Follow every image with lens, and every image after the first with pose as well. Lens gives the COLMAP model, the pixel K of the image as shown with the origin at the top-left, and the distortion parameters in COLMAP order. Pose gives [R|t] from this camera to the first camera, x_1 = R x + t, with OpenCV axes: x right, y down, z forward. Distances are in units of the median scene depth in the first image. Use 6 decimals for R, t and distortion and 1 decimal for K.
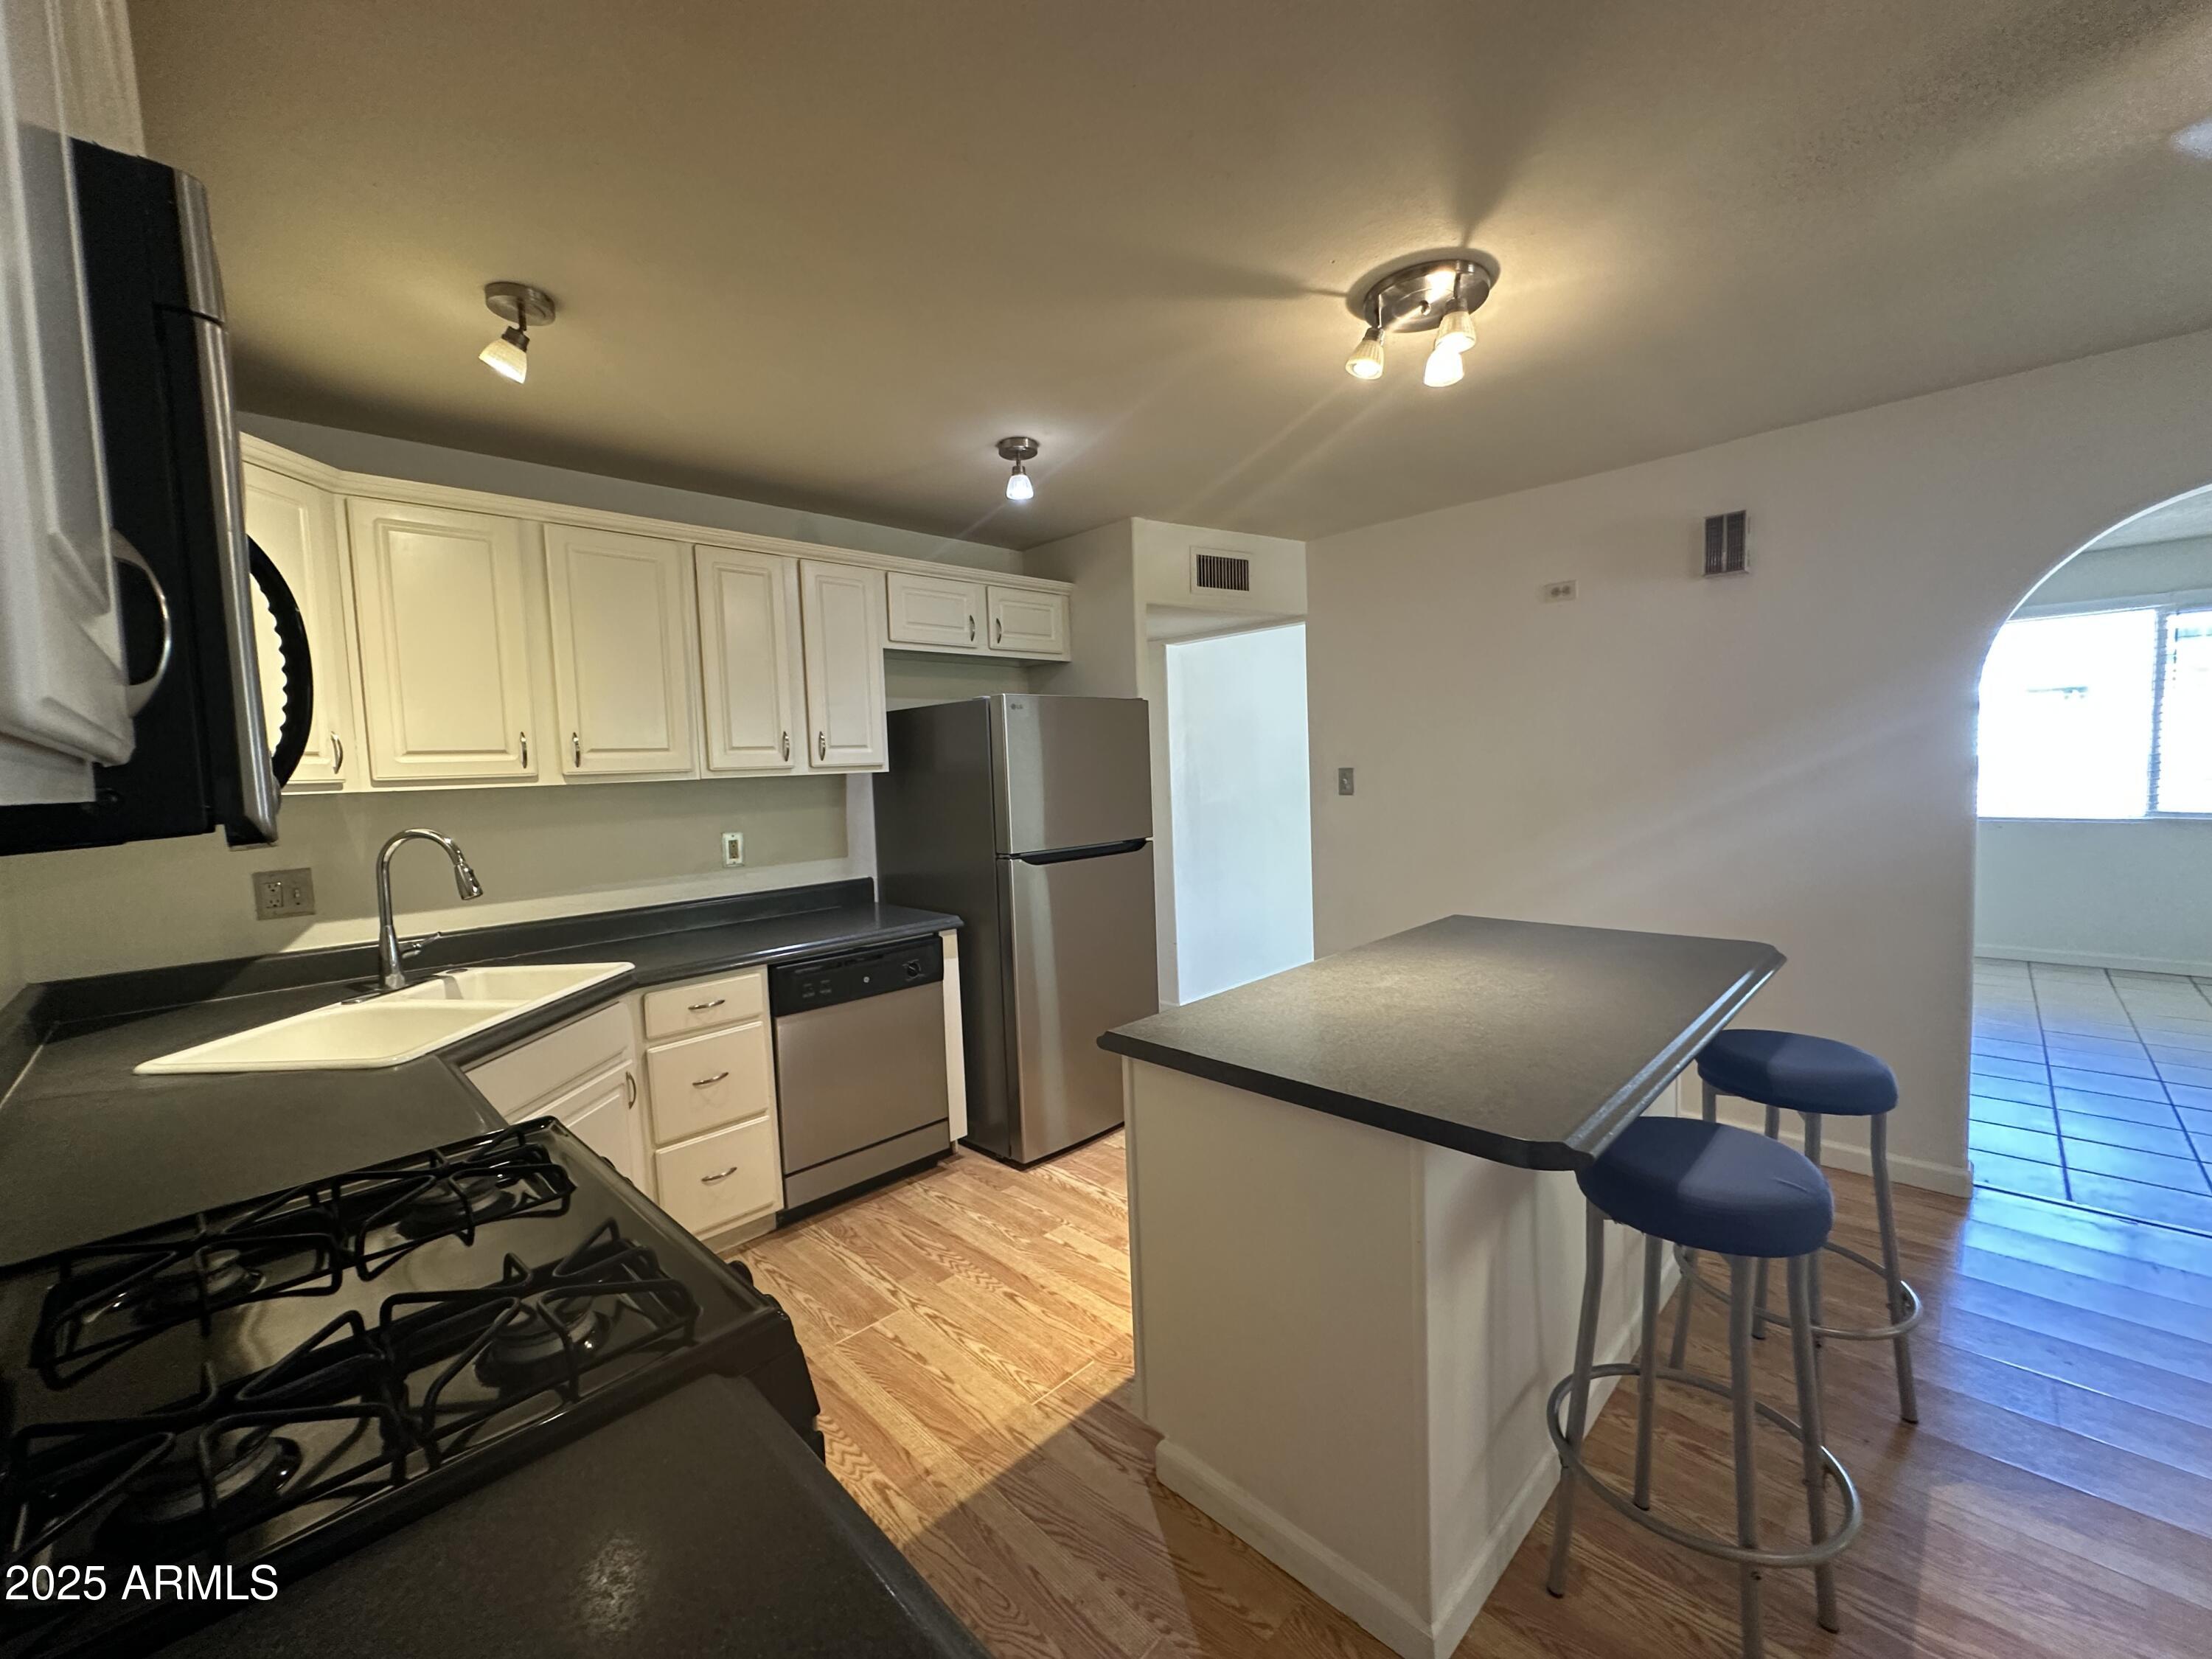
lens RADIAL K [[885.4, 0, 1099.7], [0, 885.4, 823.0], [0, 0, 1]] dist [-0.000721, 0.000245]
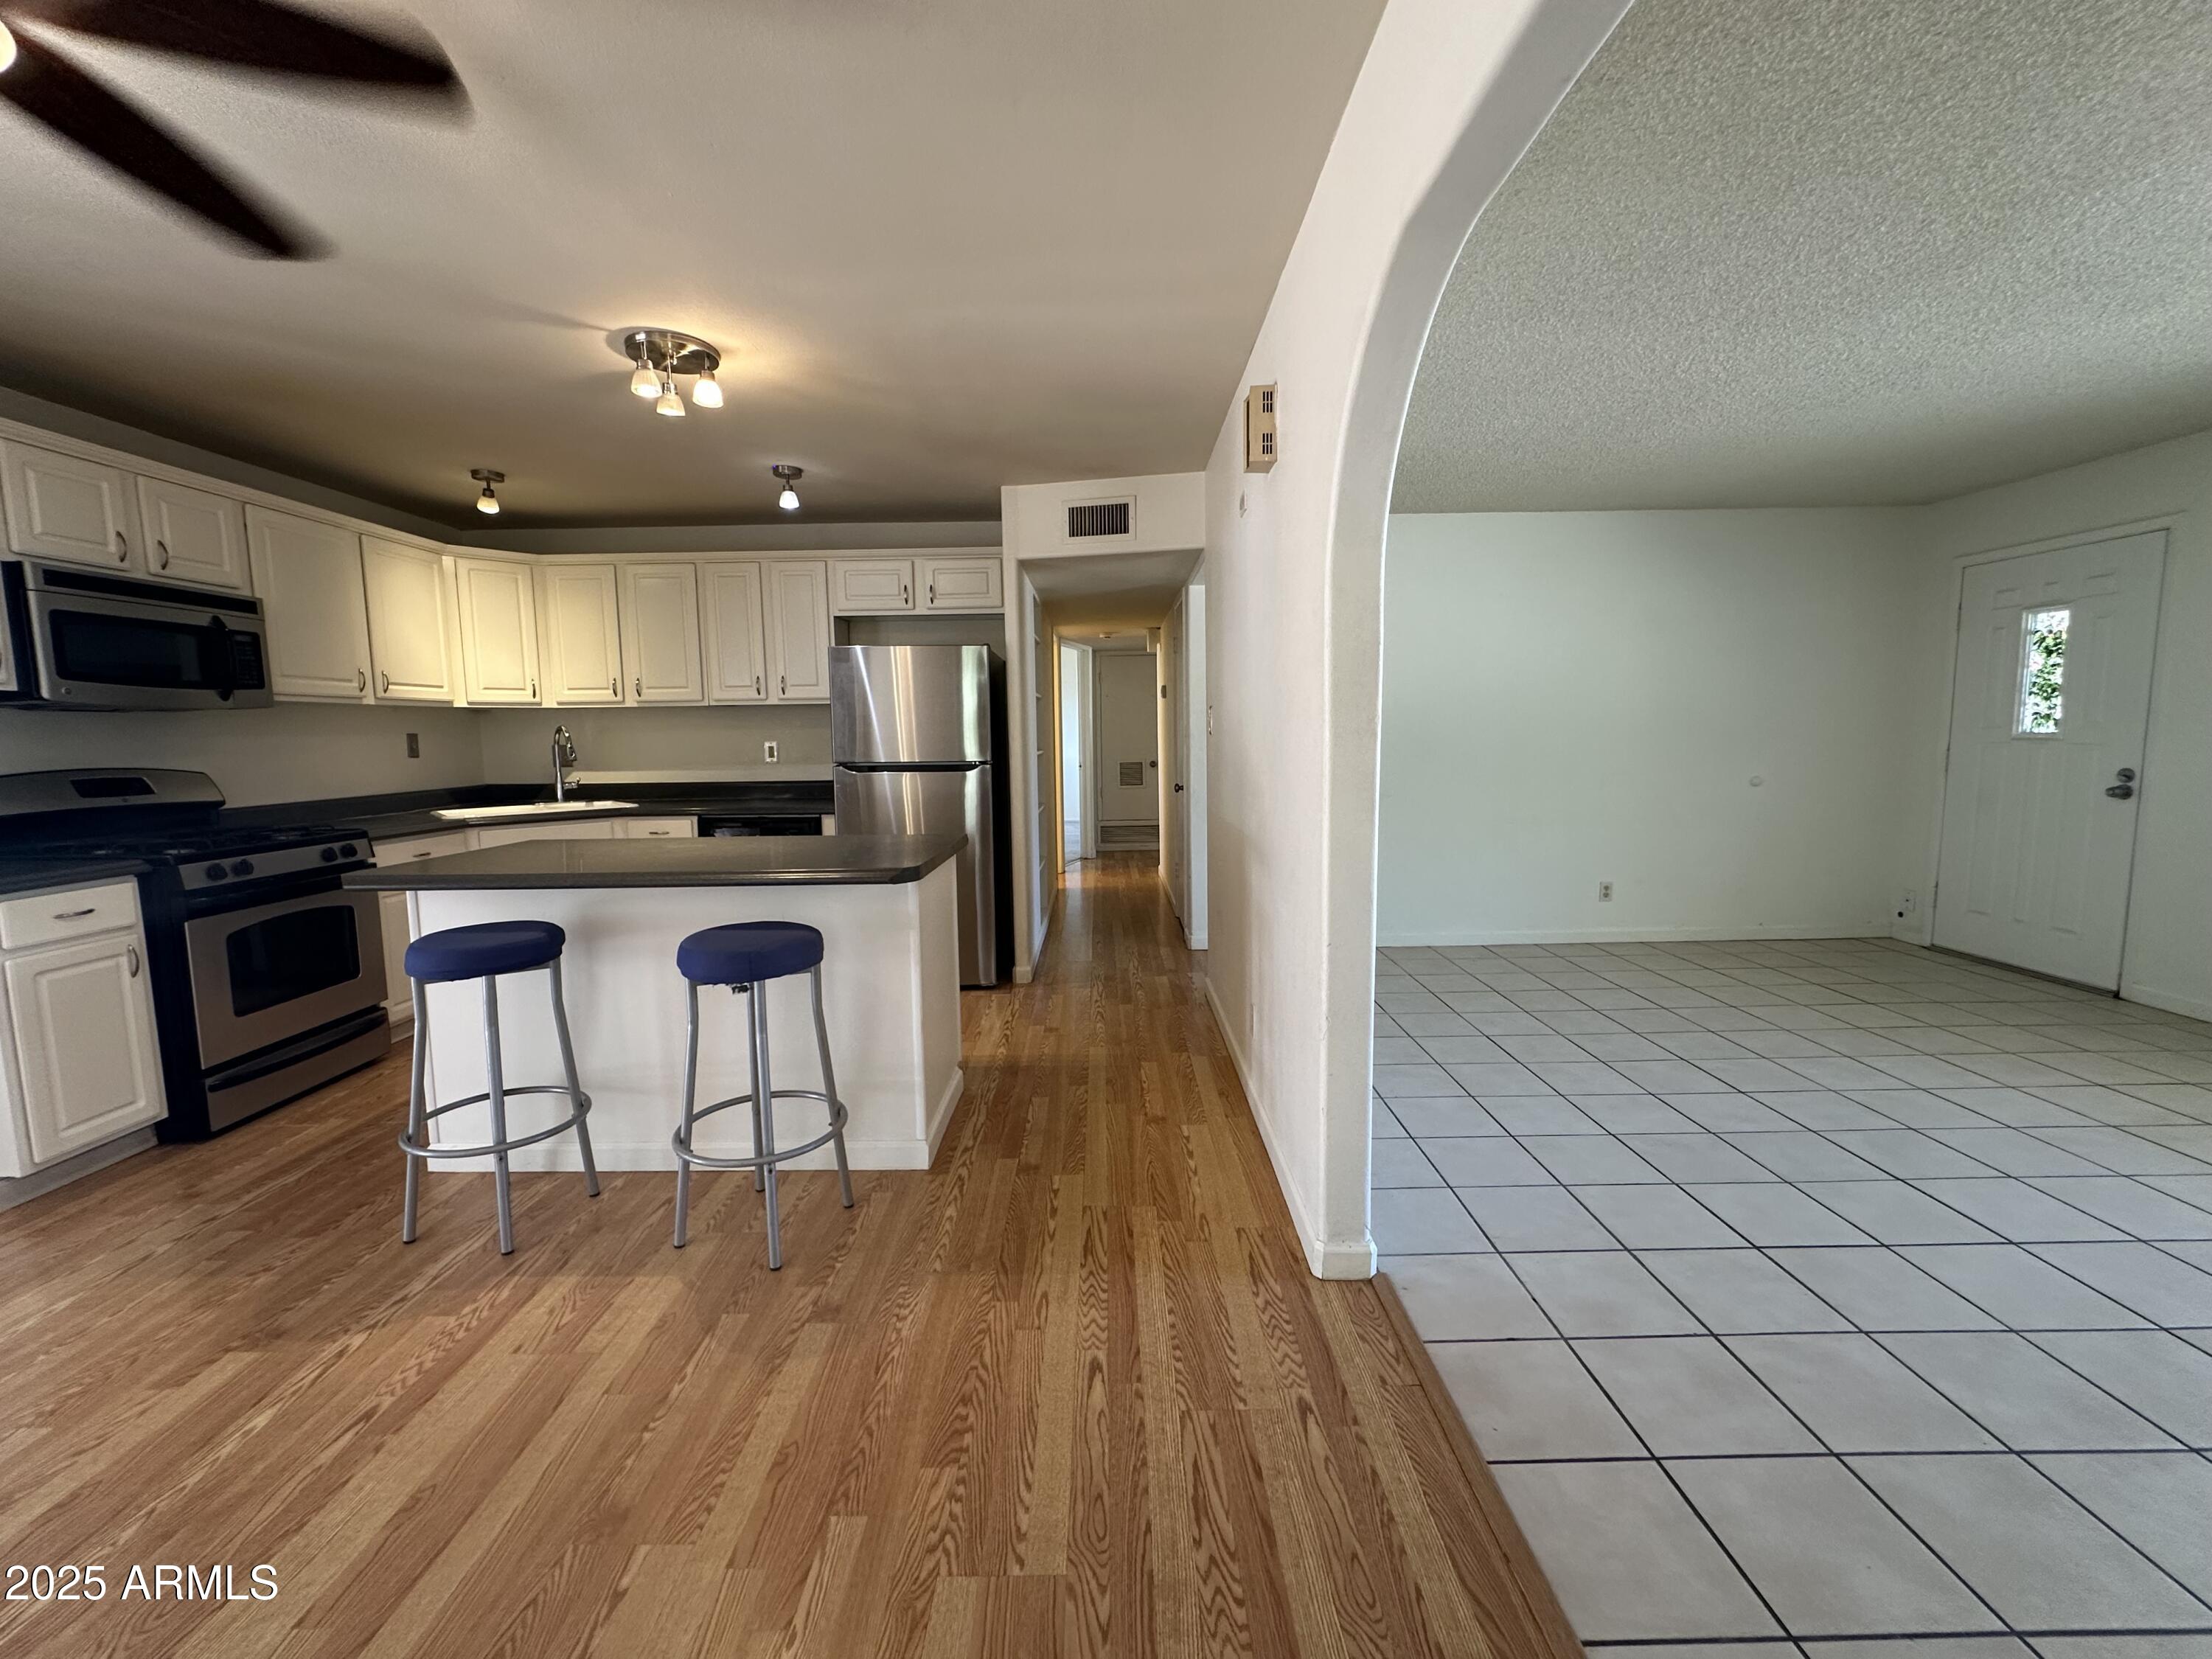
lens RADIAL K [[904.8, 0, 1101.9], [0, 904.8, 827.9], [0, 0, 1]] dist [-0.002311, 0.000942]
pose [[0.710593, 0.101329, -0.696269, 1.364382], [-0.059464, 0.994684, 0.084071, -0.007557], [0.701086, -0.018338, 0.712841, 0.315413]]
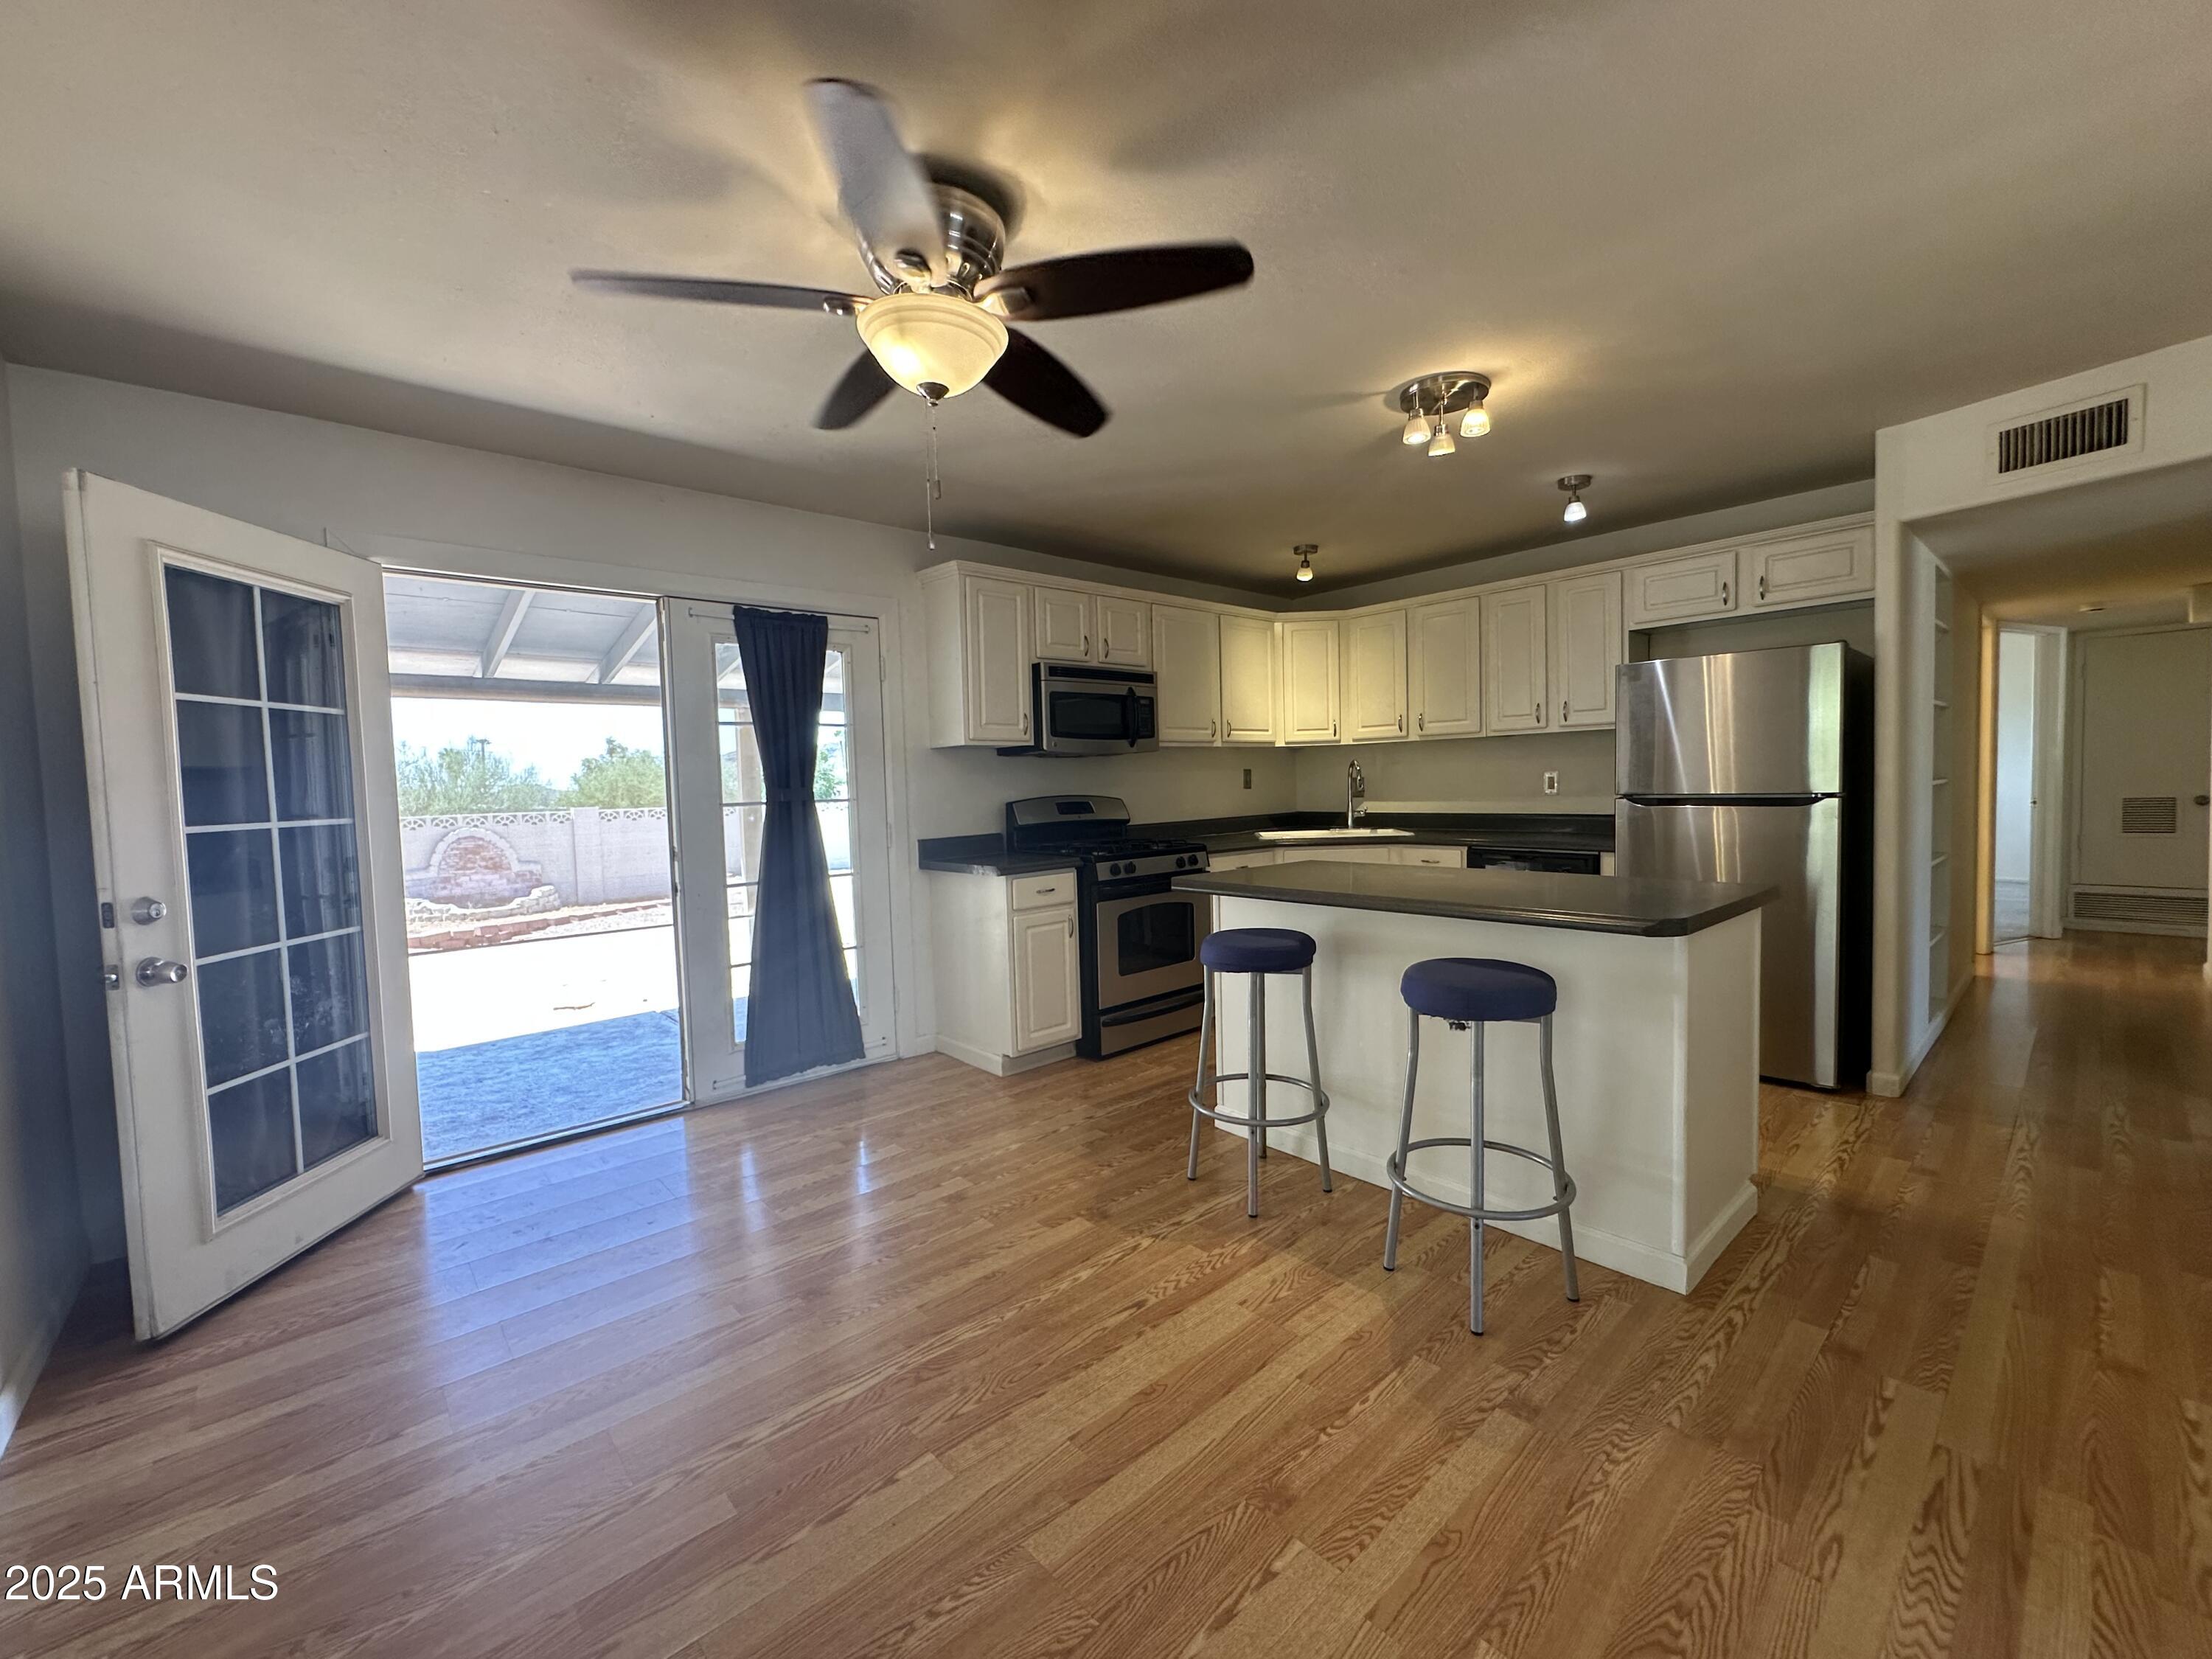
lens RADIAL K [[904.8, 0, 1101.9], [0, 904.8, 827.9], [0, 0, 1]] dist [-0.002311, 0.000942]
pose [[-0.048441, 0.088472, -0.994900, 1.361682], [-0.036424, 0.995250, 0.090277, -0.005928], [0.998162, 0.040612, -0.044989, 0.384645]]
